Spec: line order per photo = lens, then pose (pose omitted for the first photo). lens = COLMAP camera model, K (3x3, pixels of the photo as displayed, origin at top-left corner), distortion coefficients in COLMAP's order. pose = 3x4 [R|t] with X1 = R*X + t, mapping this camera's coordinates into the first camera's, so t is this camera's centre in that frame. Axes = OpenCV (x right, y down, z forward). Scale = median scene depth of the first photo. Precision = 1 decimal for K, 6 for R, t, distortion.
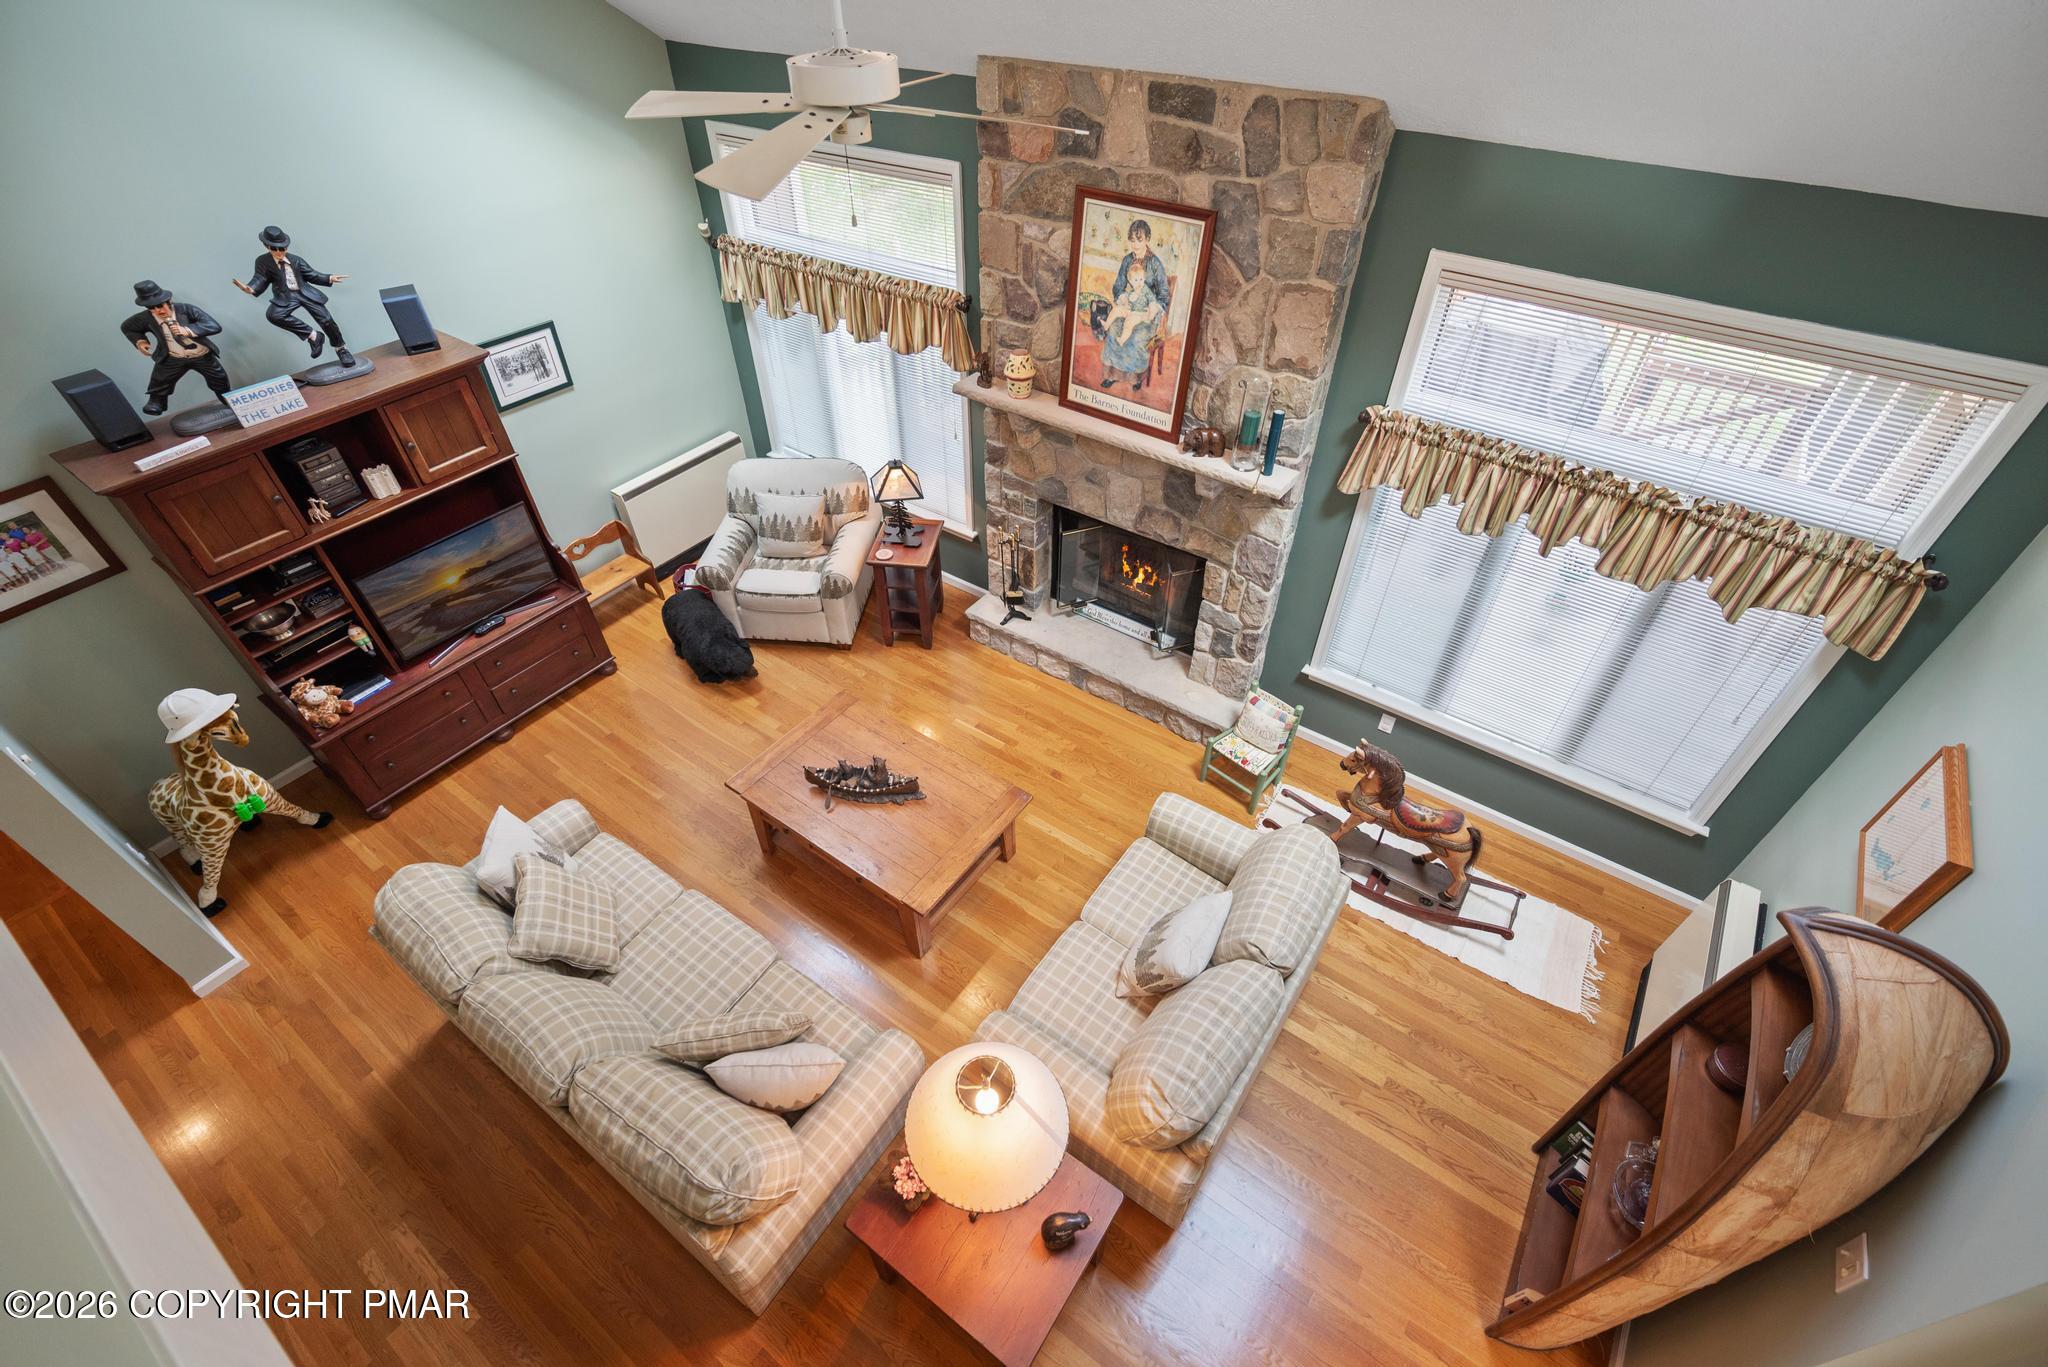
lens RADIAL K [[897.5, 0, 1022.8], [0, 897.5, 690.0], [0, 0, 1]] dist [0.000040, -0.000065]
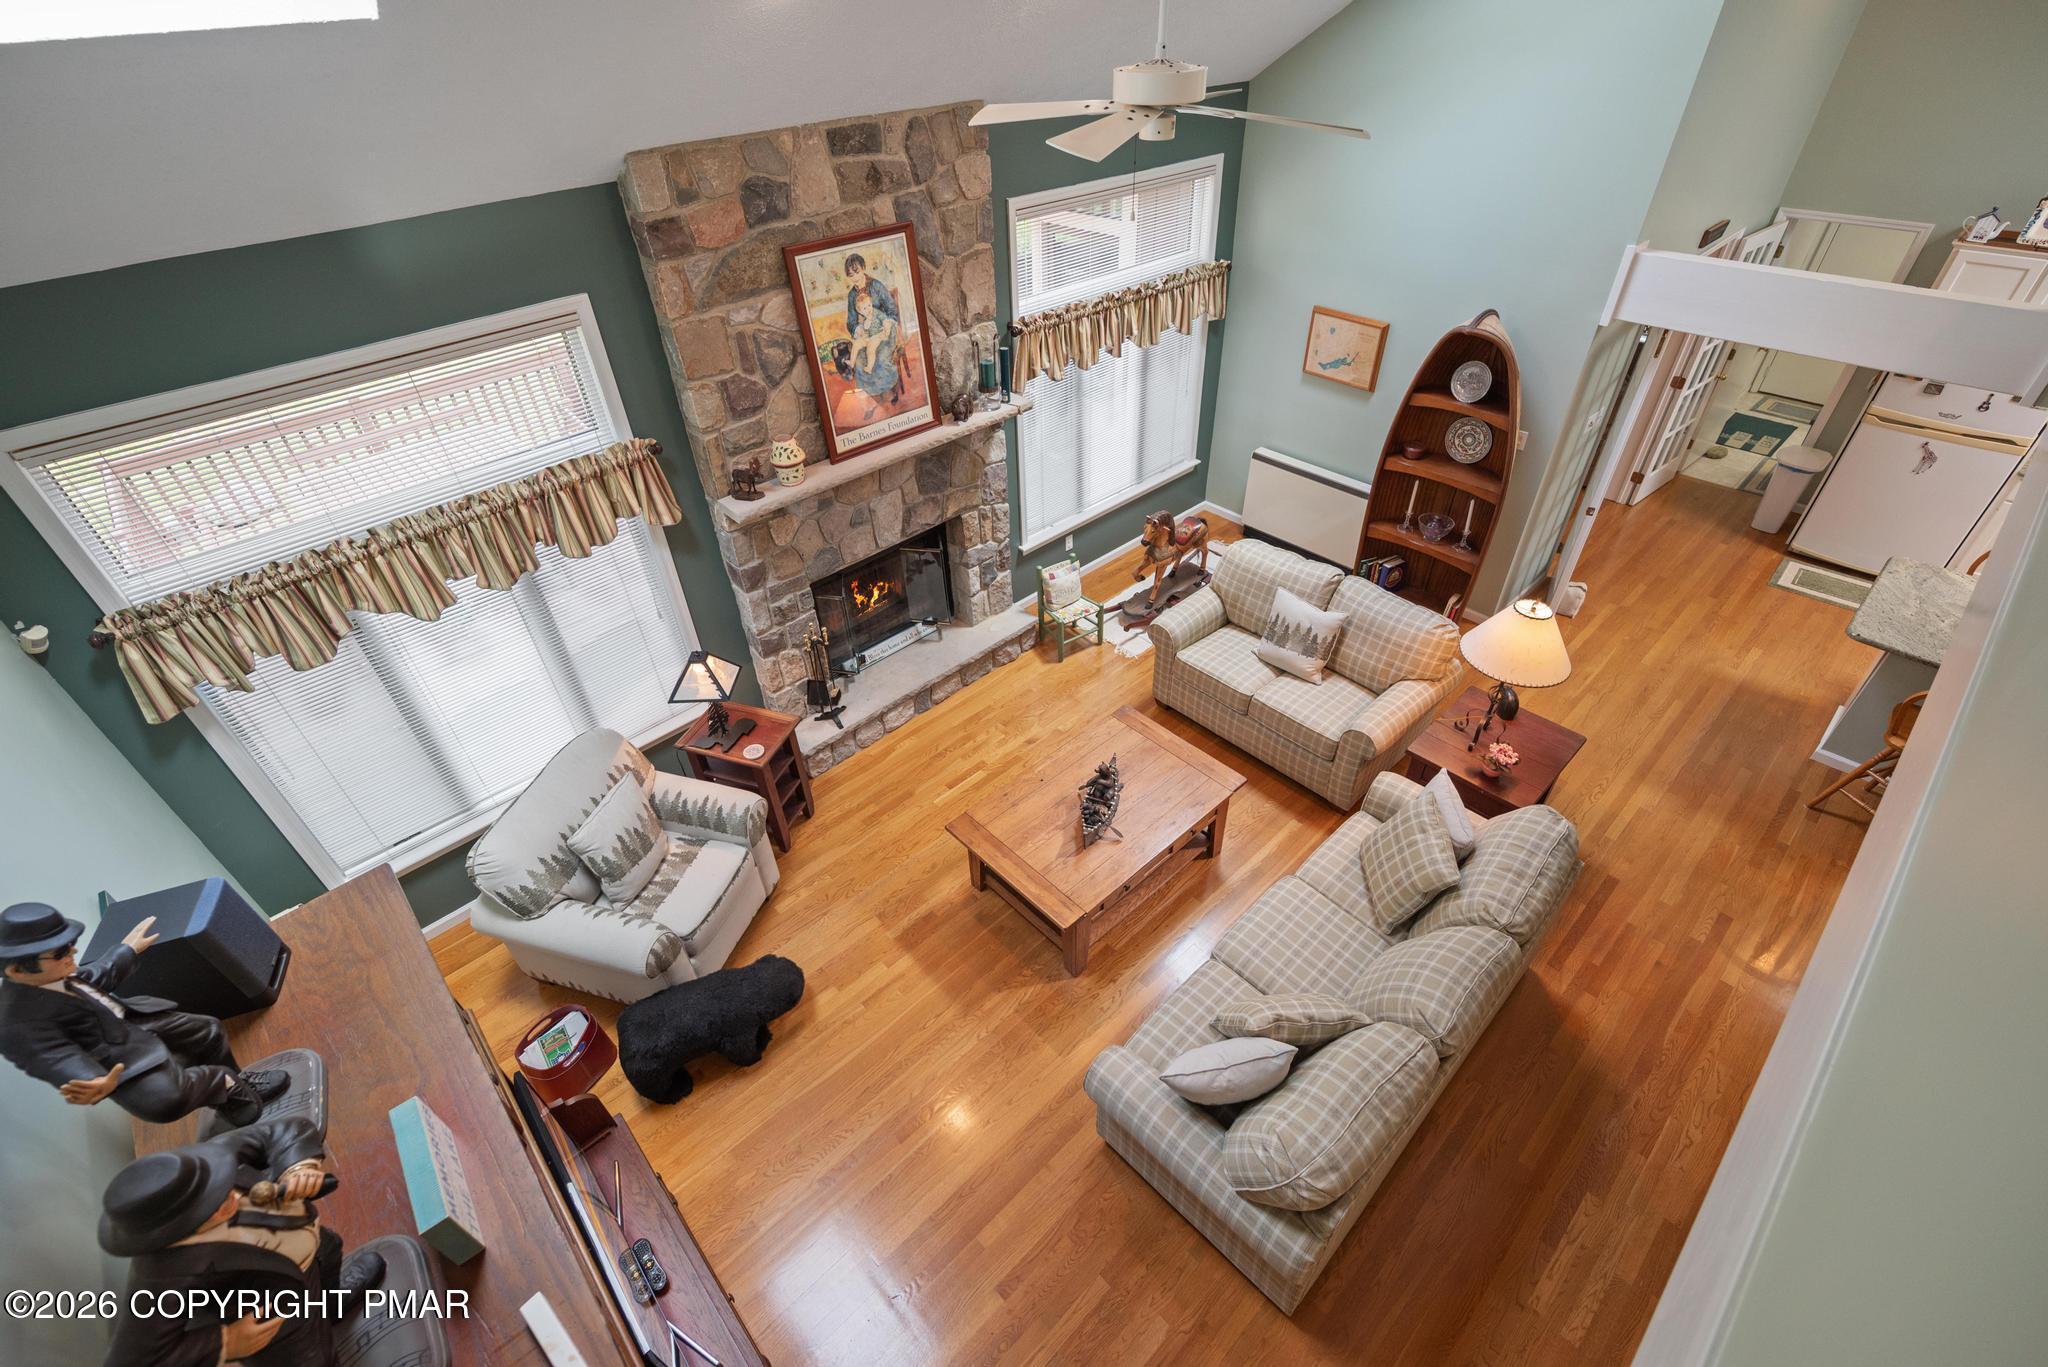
lens RADIAL K [[897.5, 0, 1022.8], [0, 897.5, 690.0], [0, 0, 1]] dist [0.000040, -0.000065]
pose [[0.196207, -0.622232, 0.757845, -0.908038], [0.687615, 0.638303, 0.346057, -0.396598], [-0.699062, 0.453207, 0.553096, 0.469498]]
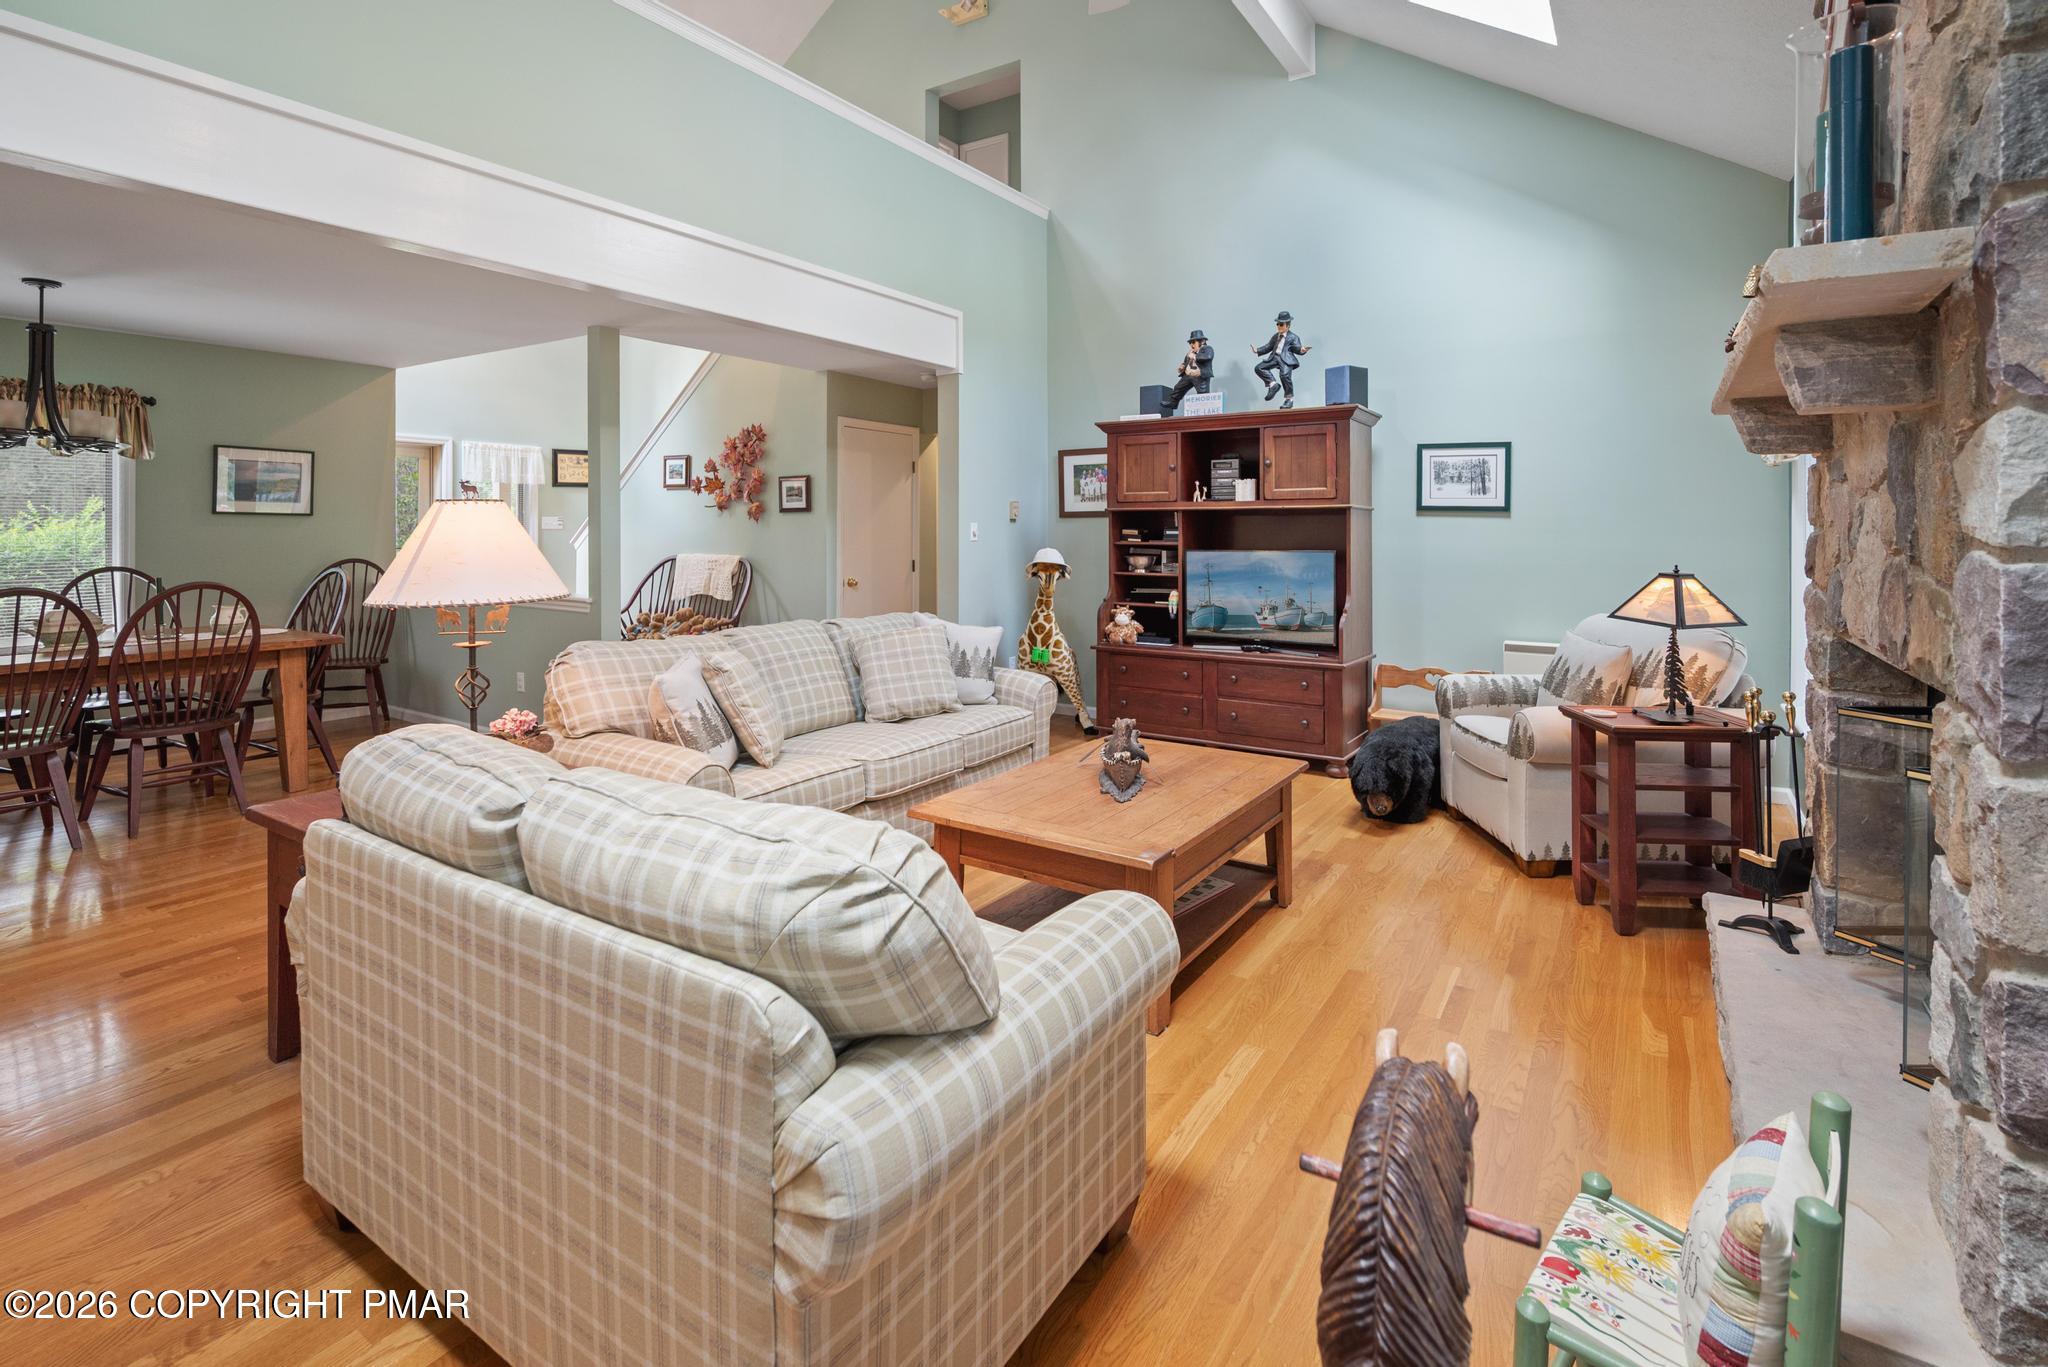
lens RADIAL K [[960.7, 0, 1033.2], [0, 960.7, 517.7], [0, 0, 1]] dist [0.000497, -0.000622]
pose [[0.052900, -0.003712, -0.998593, 0.596586], [-0.683627, 0.728793, -0.038924, 0.044948], [0.727912, 0.684724, 0.036016, 0.818734]]
